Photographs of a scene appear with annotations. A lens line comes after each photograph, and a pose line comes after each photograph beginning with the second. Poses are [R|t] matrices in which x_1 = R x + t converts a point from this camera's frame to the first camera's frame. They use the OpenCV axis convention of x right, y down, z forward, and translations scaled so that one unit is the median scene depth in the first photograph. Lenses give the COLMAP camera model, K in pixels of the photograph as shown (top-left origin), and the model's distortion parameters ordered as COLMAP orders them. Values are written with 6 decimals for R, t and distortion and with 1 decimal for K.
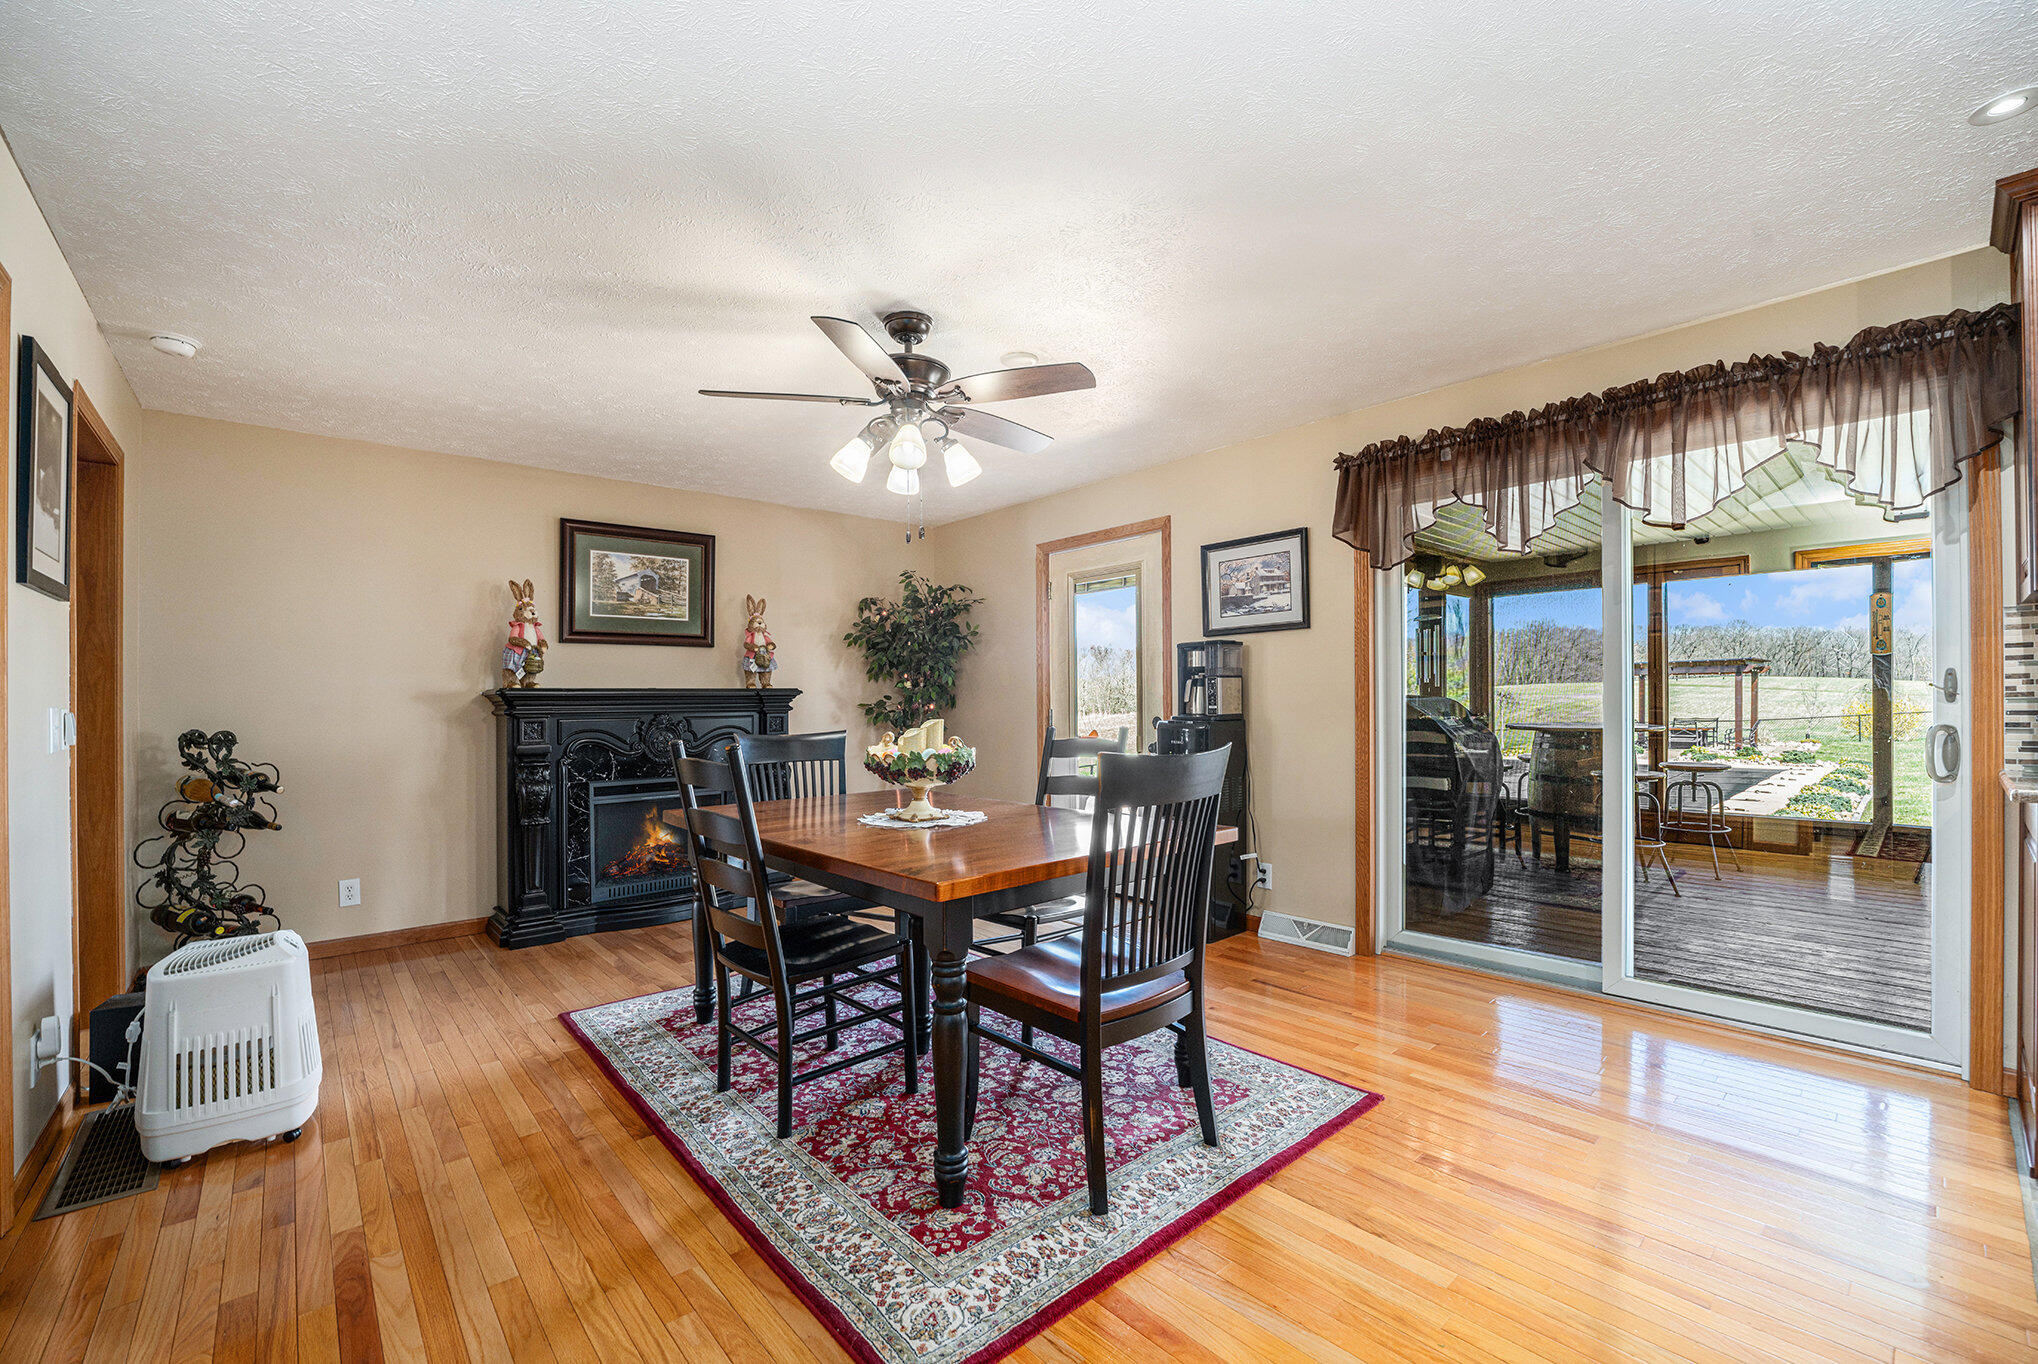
lens RADIAL K [[836.4, 0, 1005.2], [0, 836.4, 692.8], [0, 0, 1]] dist [-0.010683, -0.000053]
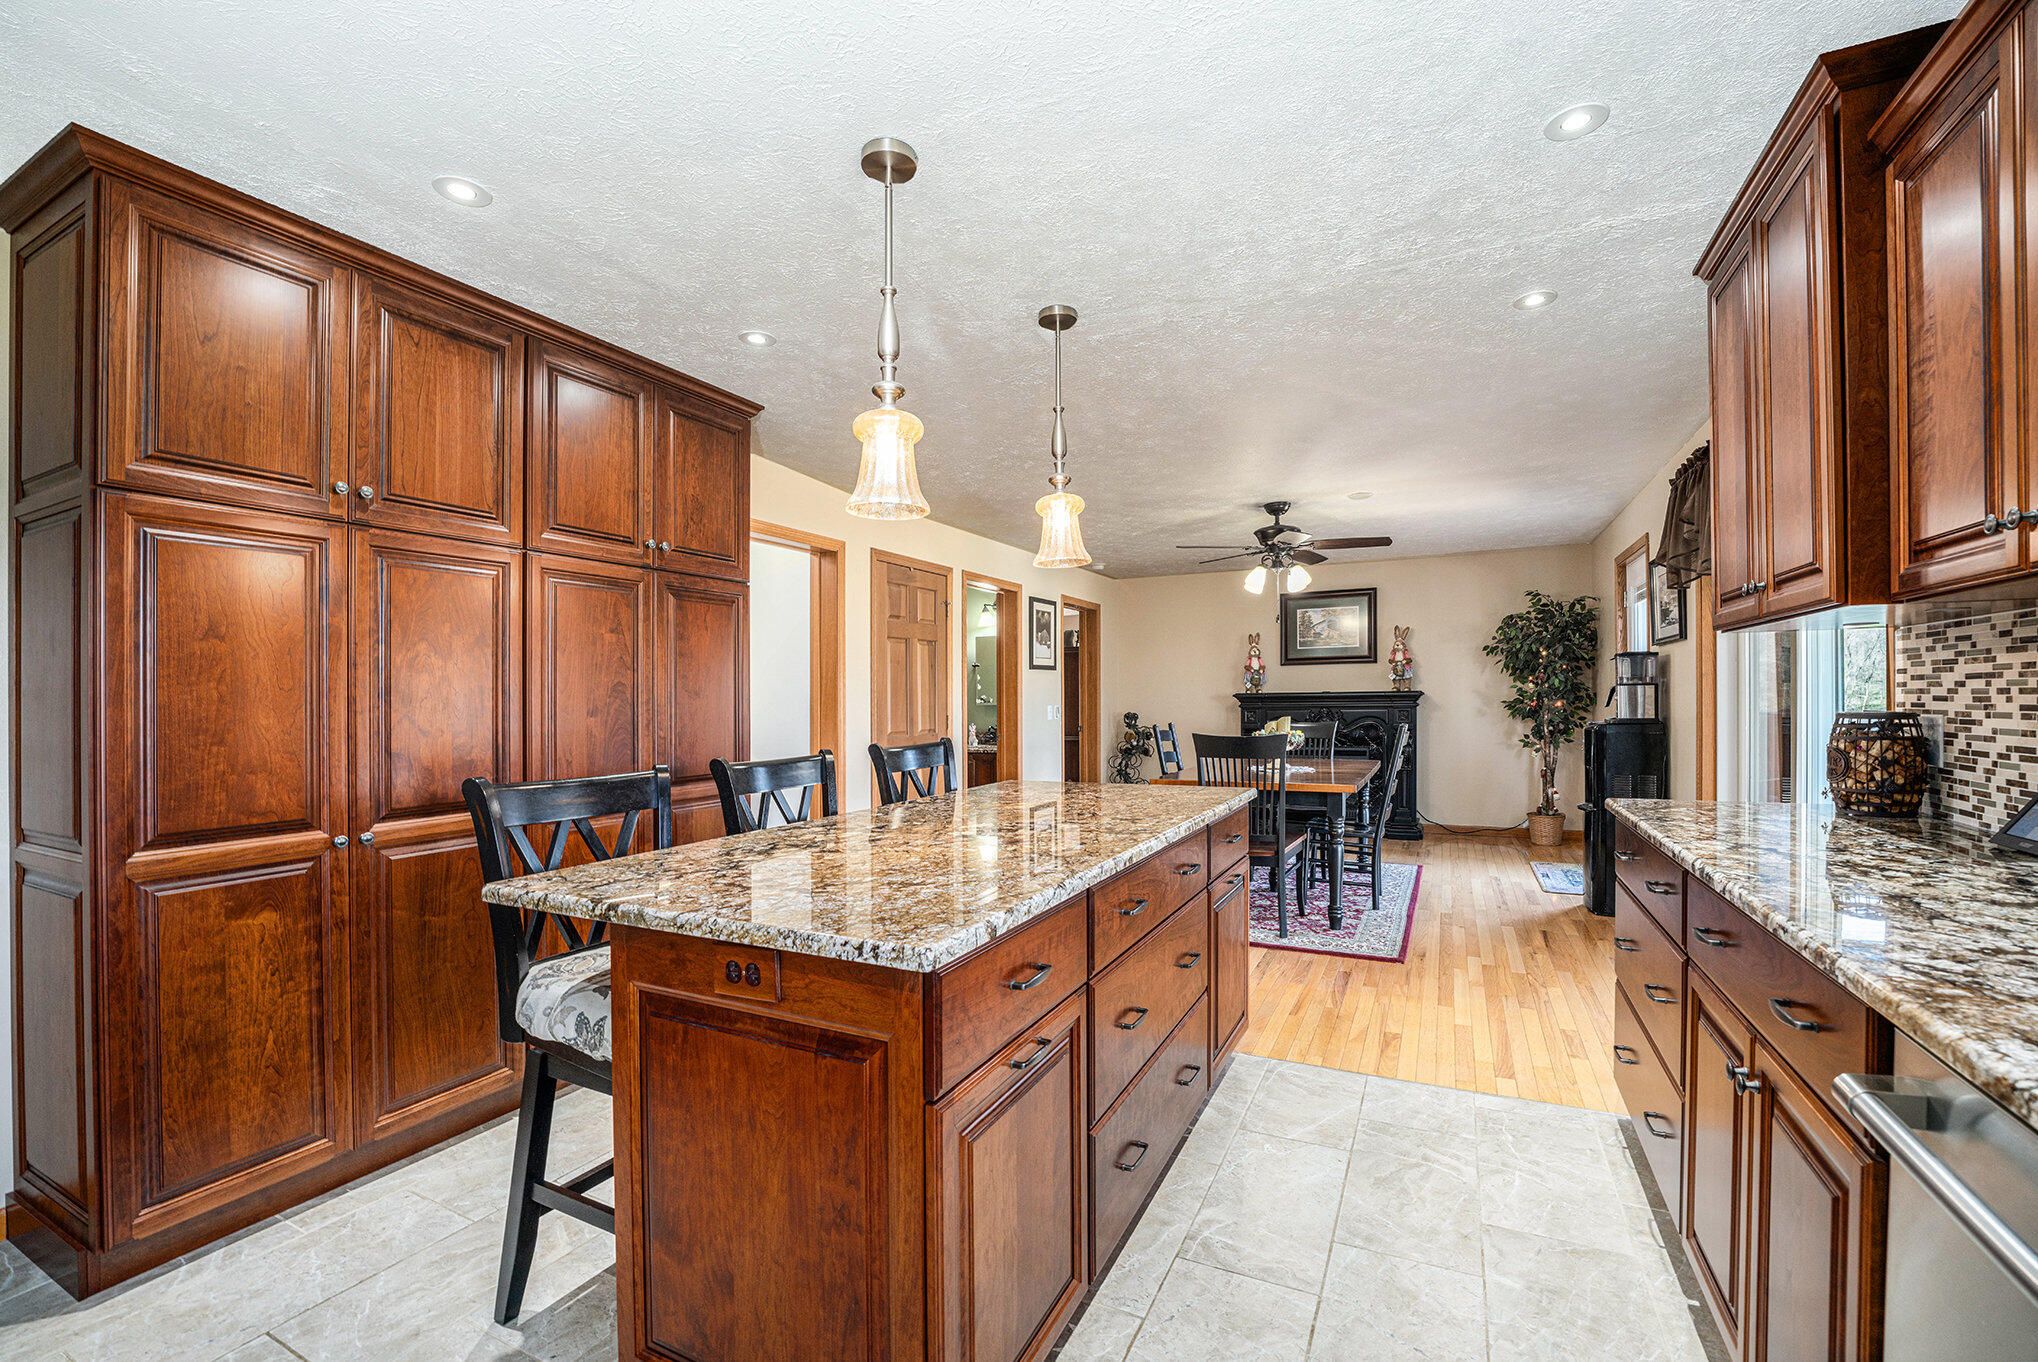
lens RADIAL K [[836.4, 0, 1005.2], [0, 836.4, 691.8], [0, 0, 1]] dist [-0.010683, -0.000053]
pose [[0.352942, 0.004877, -0.935633, 0.951843], [0.024464, 0.999596, 0.014439, -0.048202], [0.935325, -0.027985, 0.352680, -0.162248]]
